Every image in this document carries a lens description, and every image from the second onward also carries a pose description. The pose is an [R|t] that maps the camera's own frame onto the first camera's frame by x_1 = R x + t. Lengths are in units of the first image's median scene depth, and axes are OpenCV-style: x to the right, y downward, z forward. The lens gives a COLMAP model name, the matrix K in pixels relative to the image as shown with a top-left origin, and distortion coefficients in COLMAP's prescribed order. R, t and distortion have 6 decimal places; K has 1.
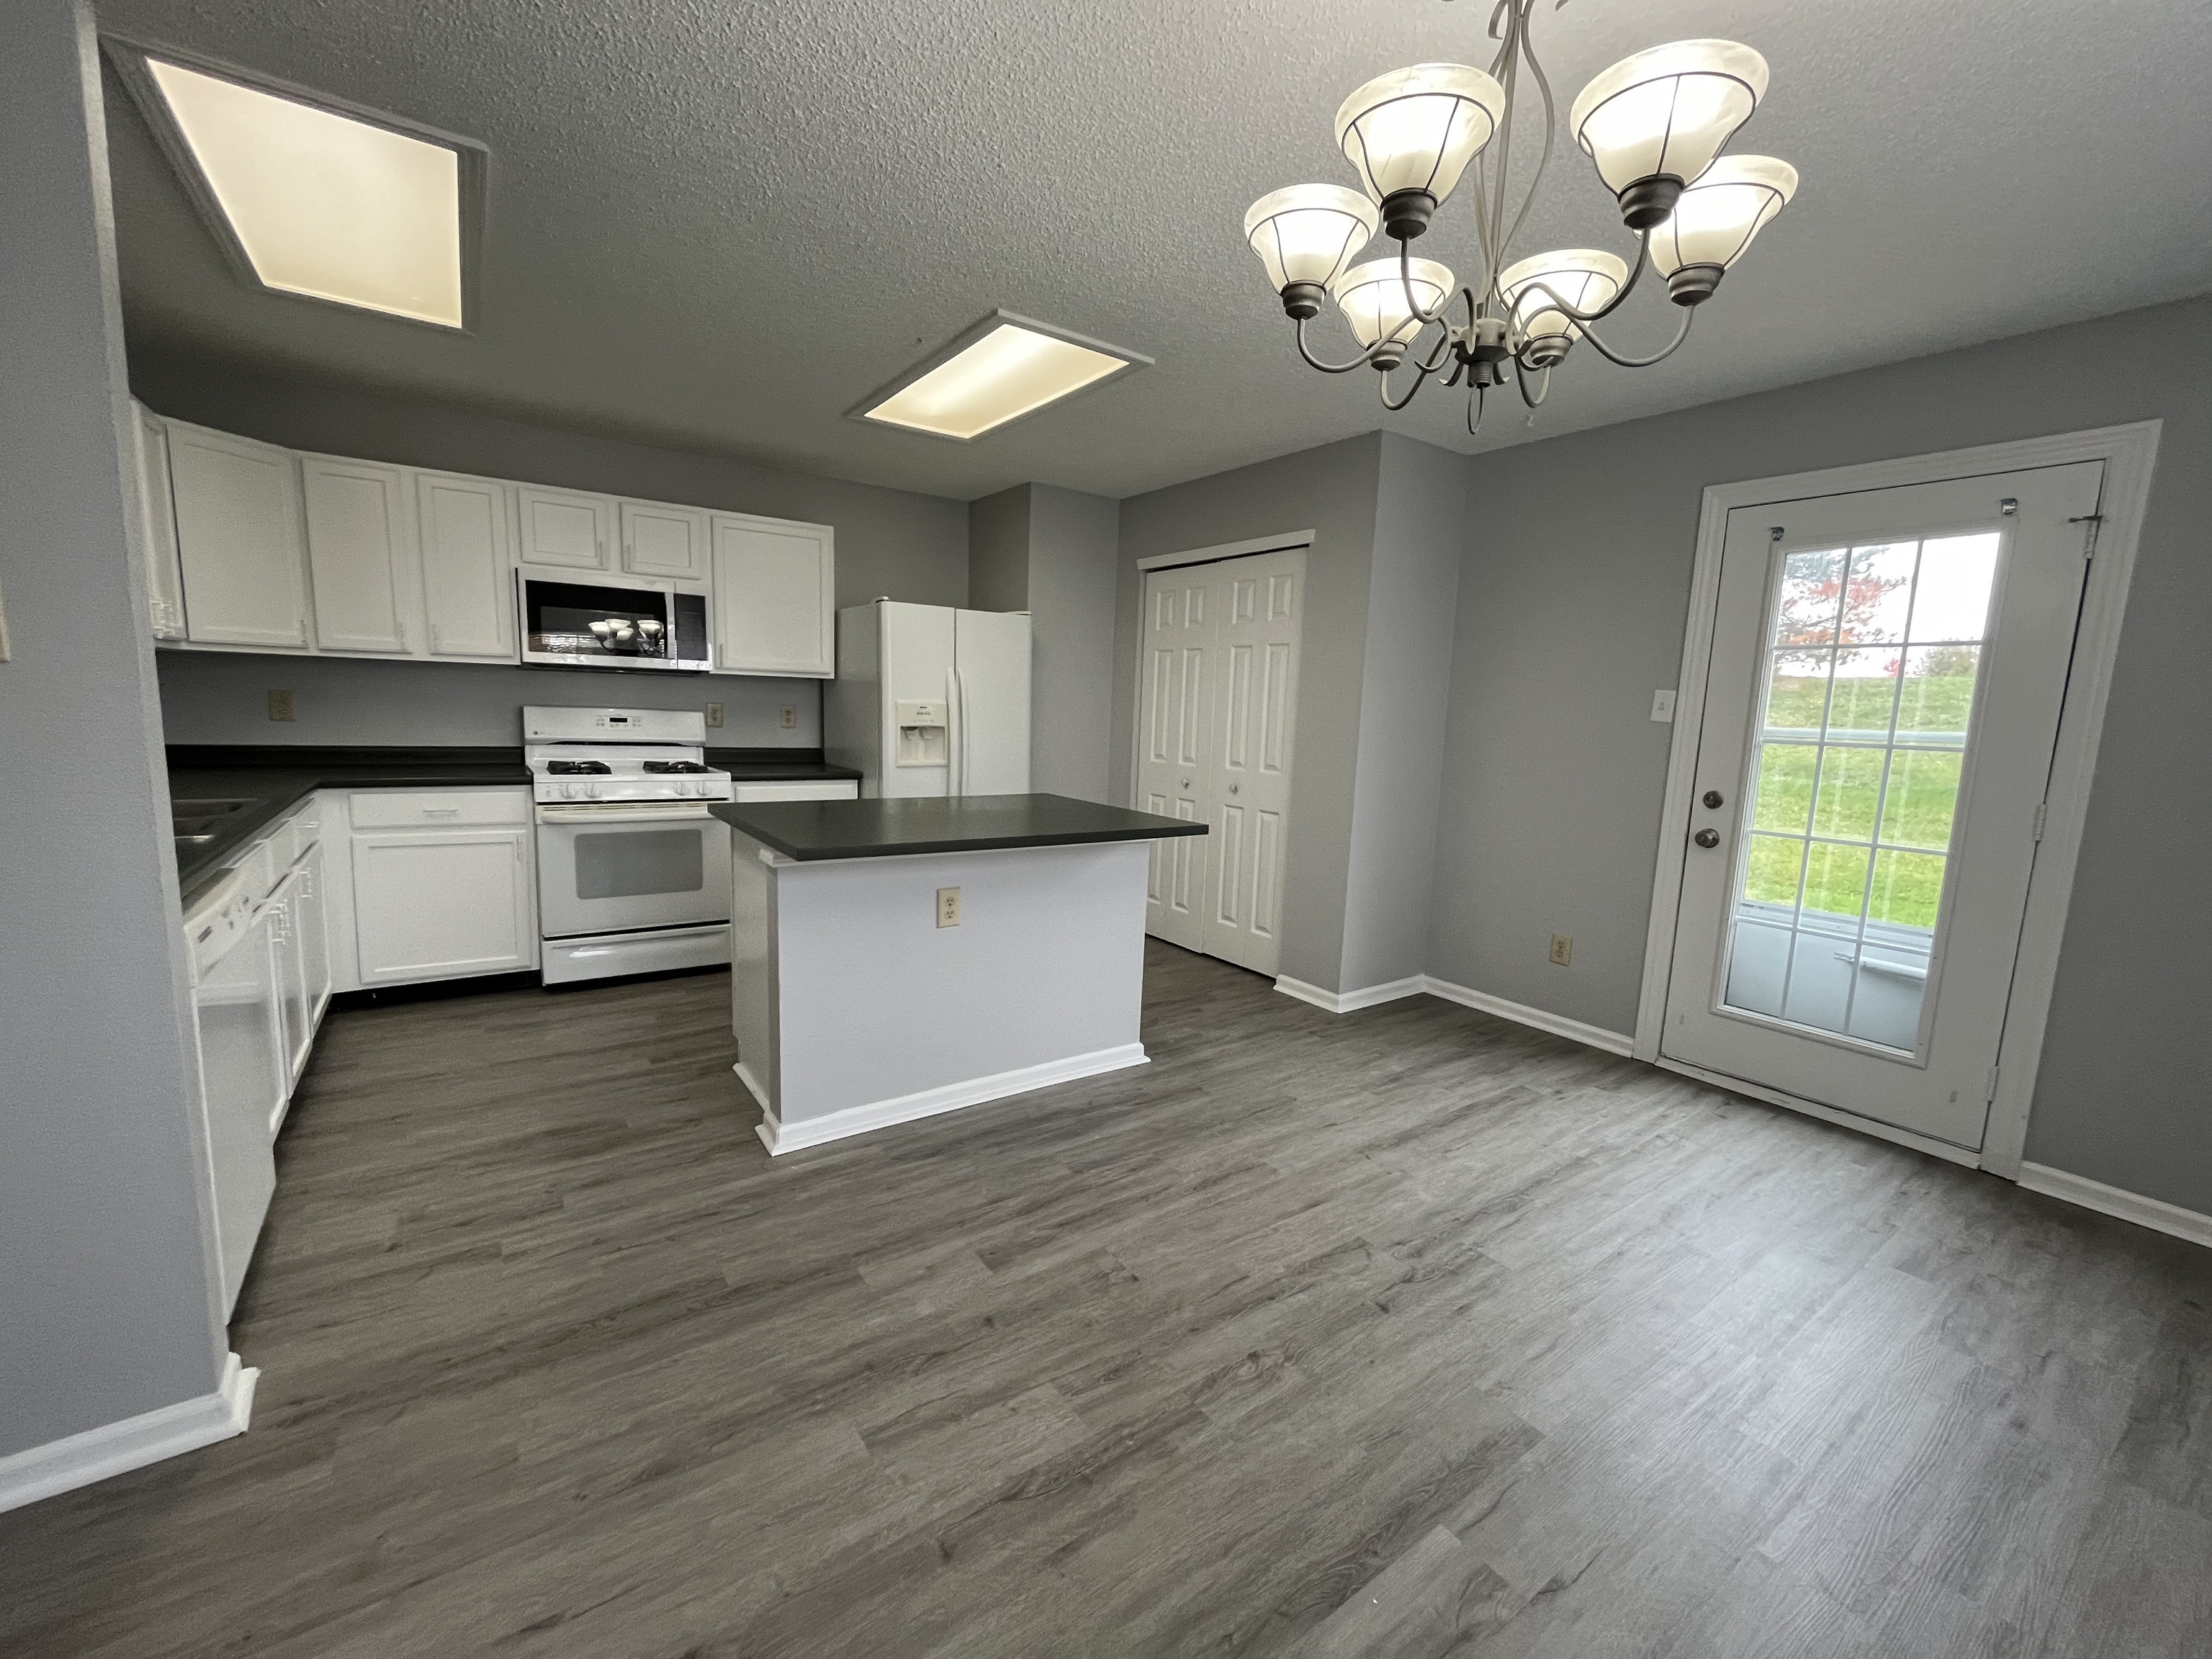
lens RADIAL K [[901.2, 0, 1106.0], [0, 901.2, 829.5], [0, 0, 1]] dist [-0.002377, -0.000407]
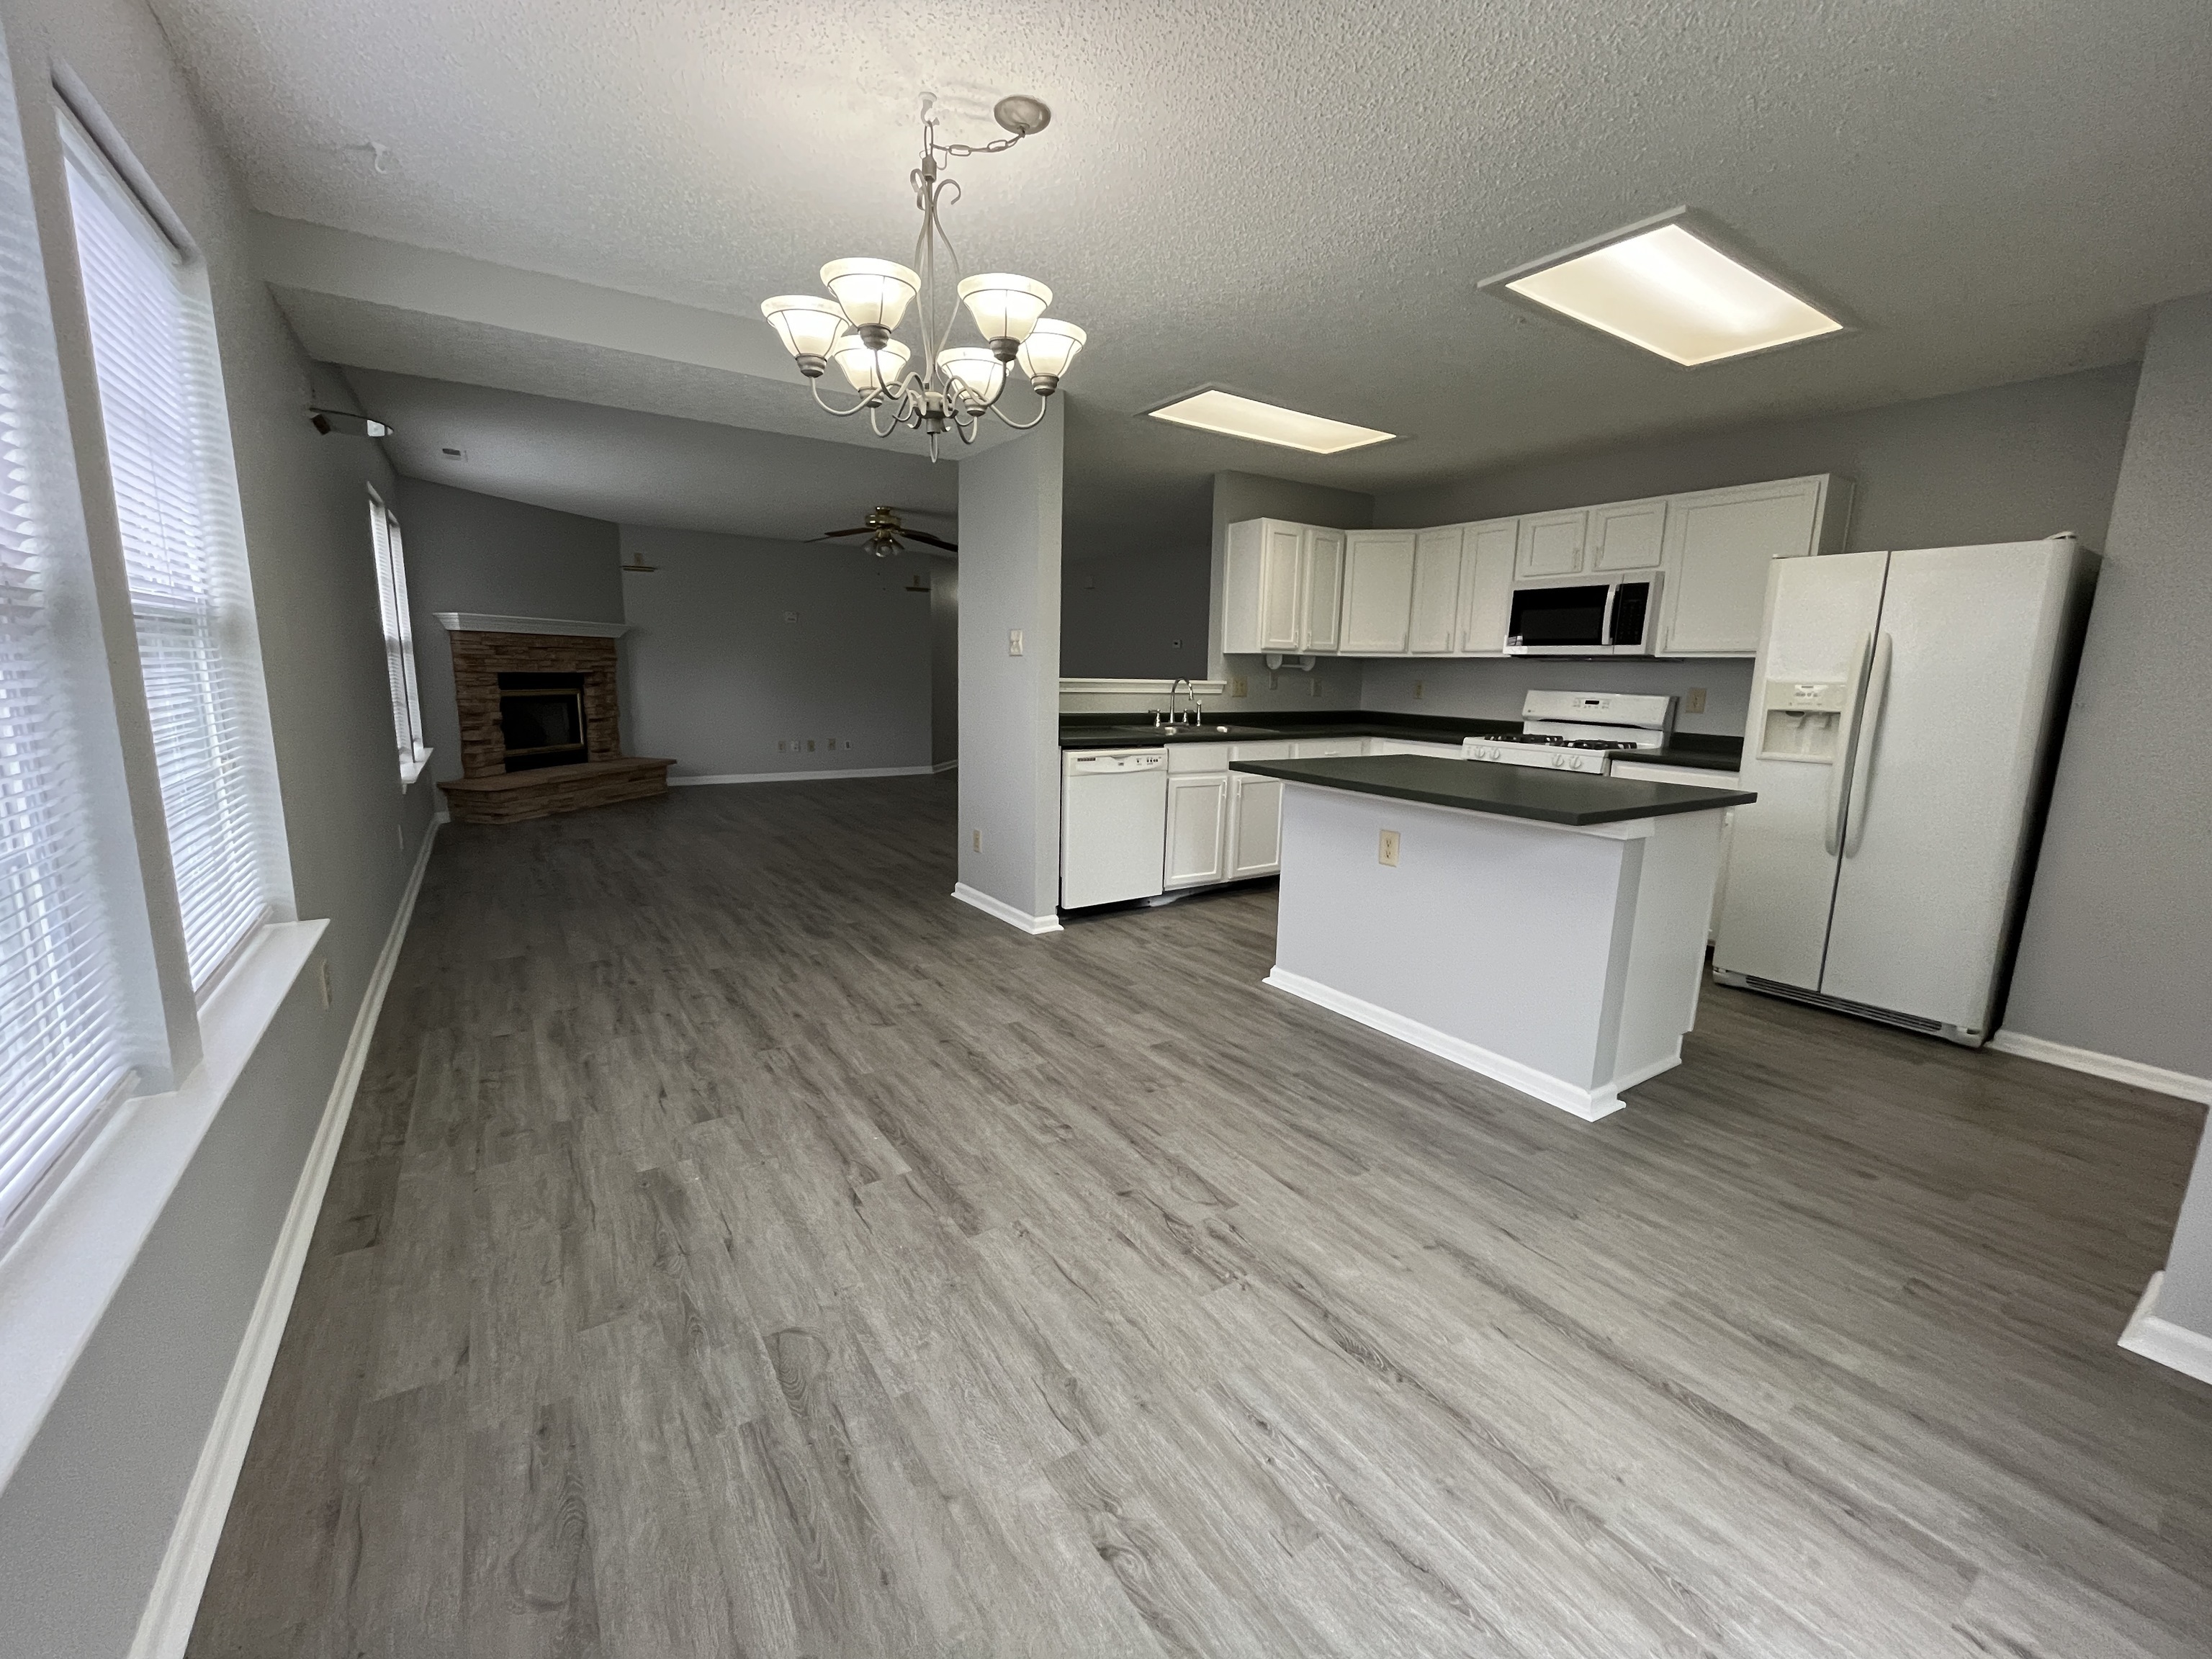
lens RADIAL K [[901.2, 0, 1106.0], [0, 901.2, 829.5], [0, 0, 1]] dist [-0.002377, -0.000407]
pose [[-0.025606, 0.138622, -0.990014, 0.997823], [-0.163385, 0.976442, 0.140948, -0.039567], [0.986230, 0.165363, -0.002354, 0.679174]]
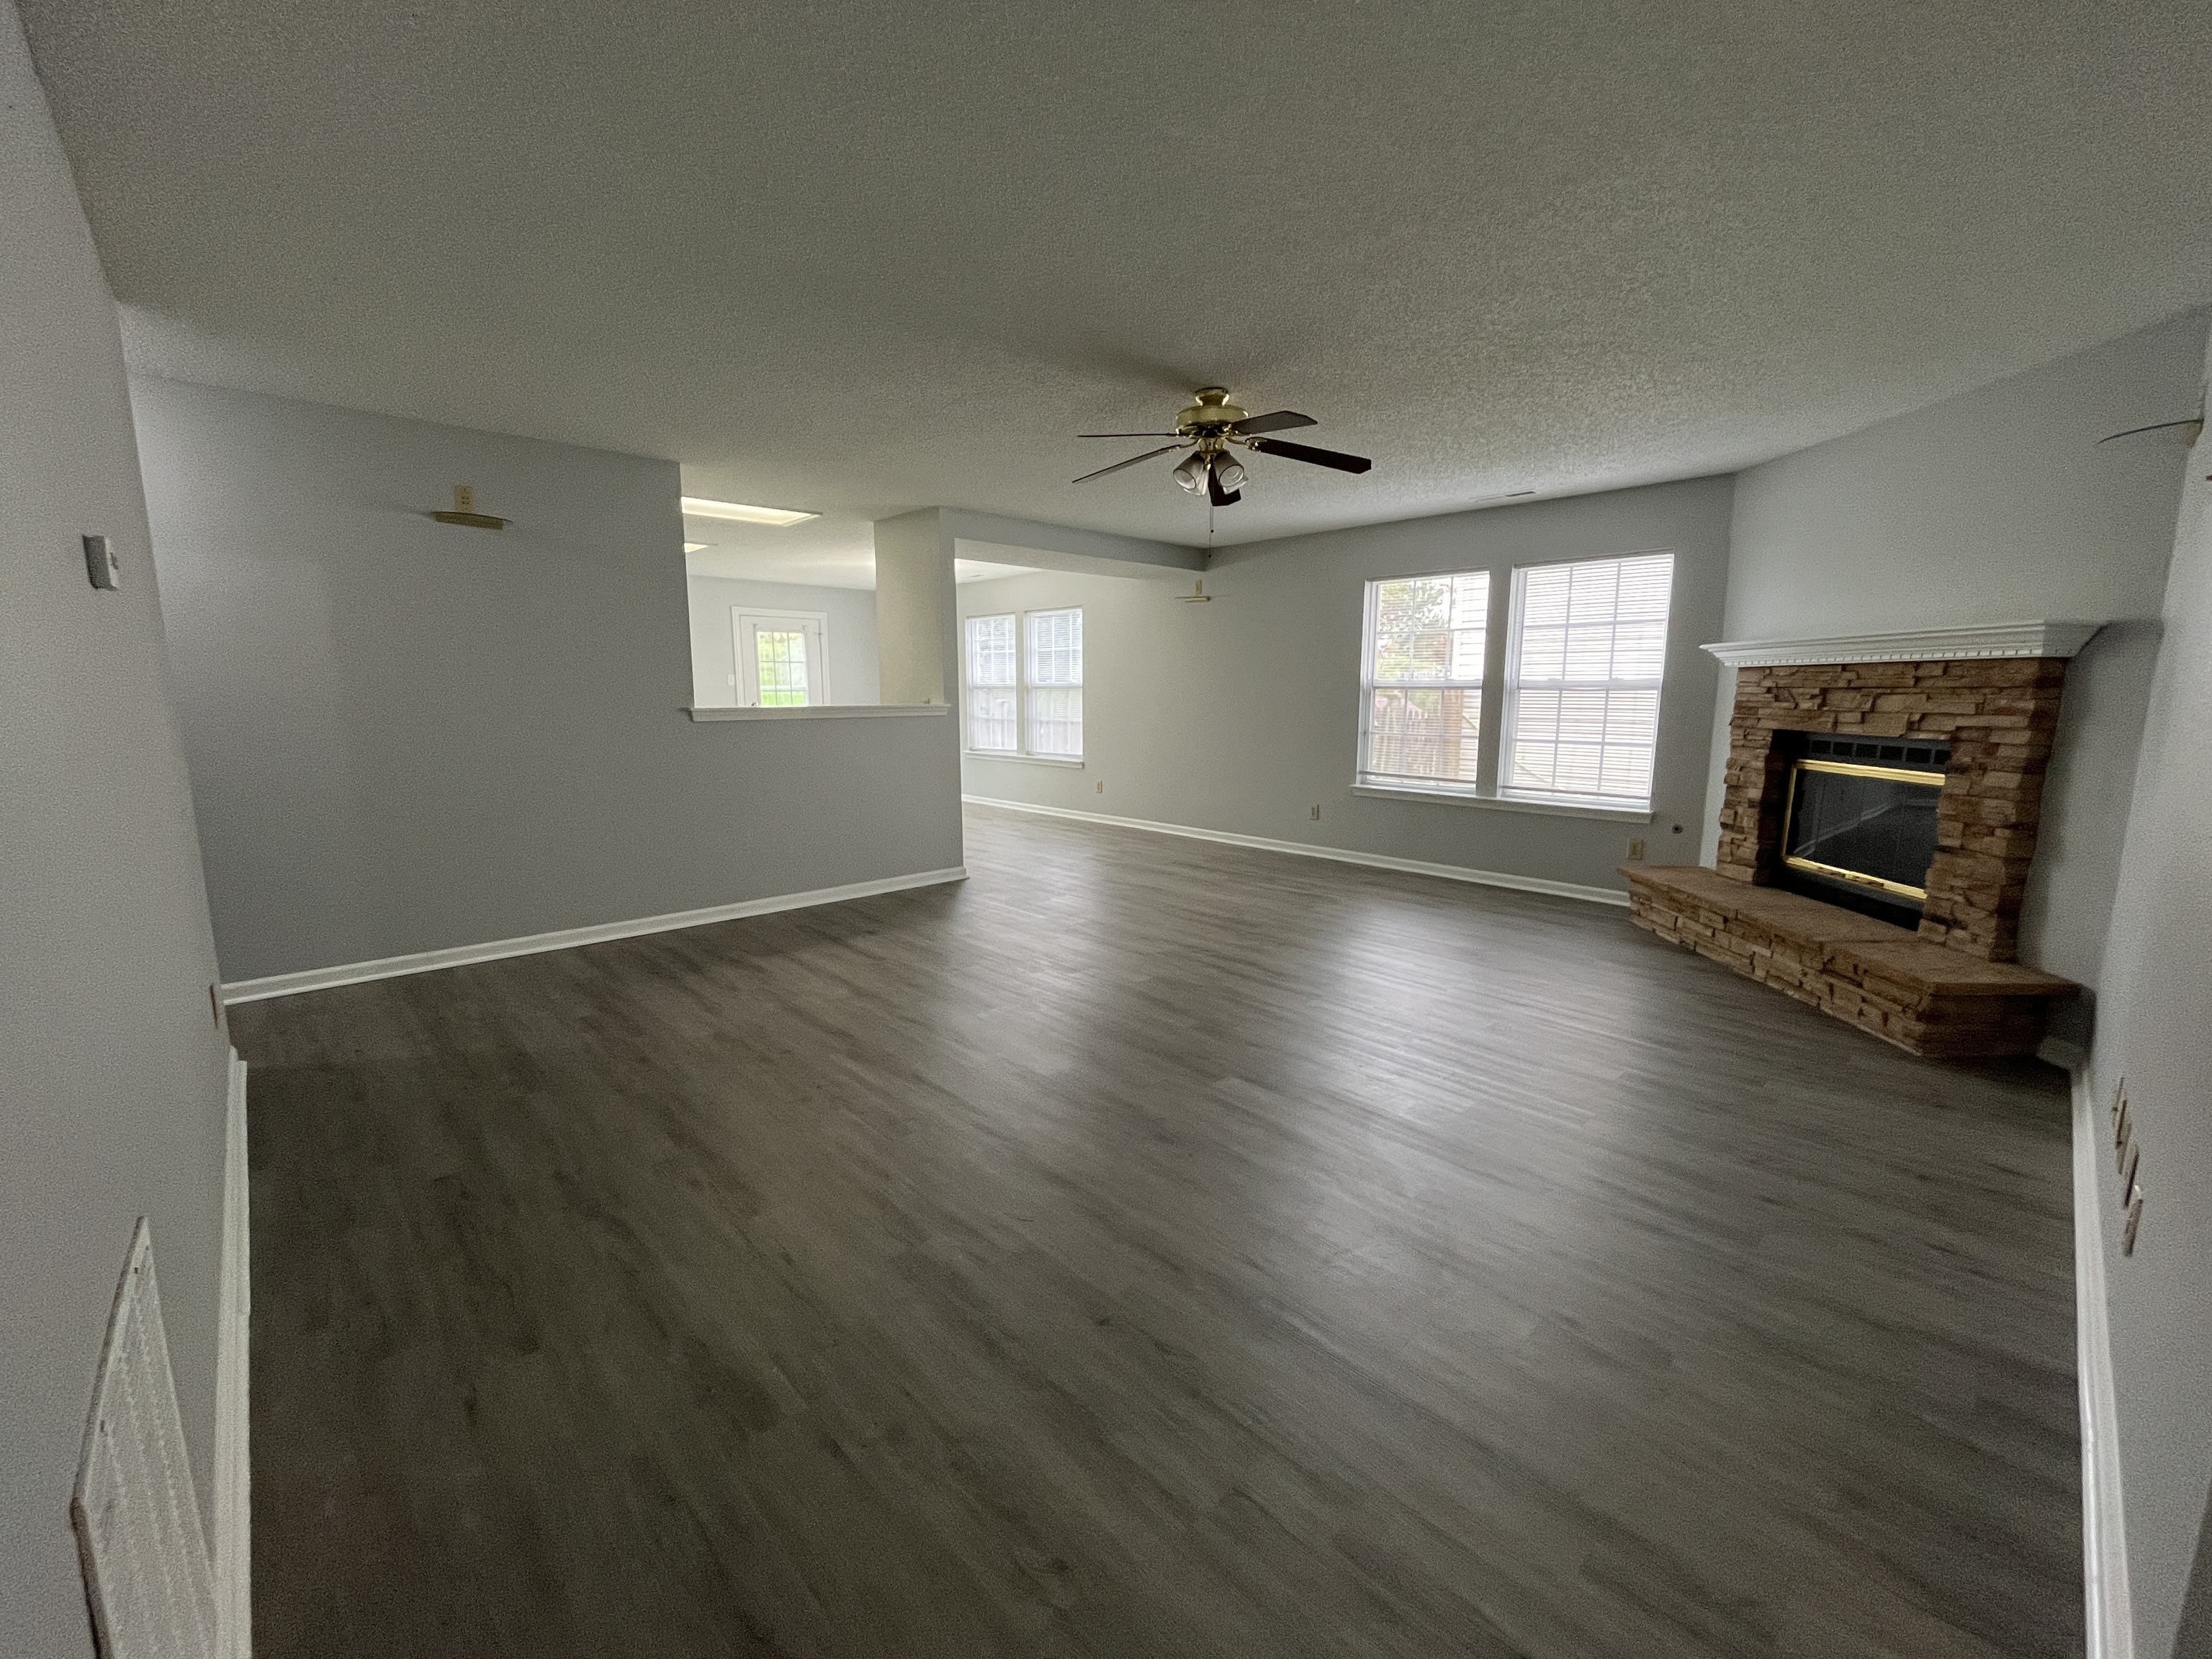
lens RADIAL K [[901.2, 0, 1106.0], [0, 901.2, 829.5], [0, 0, 1]] dist [-0.002377, -0.000407]
pose [[-0.134466, -0.191452, 0.972247, -3.145662], [0.131303, 0.969064, 0.208985, -0.157414], [-0.982180, 0.155760, -0.105168, 0.261298]]
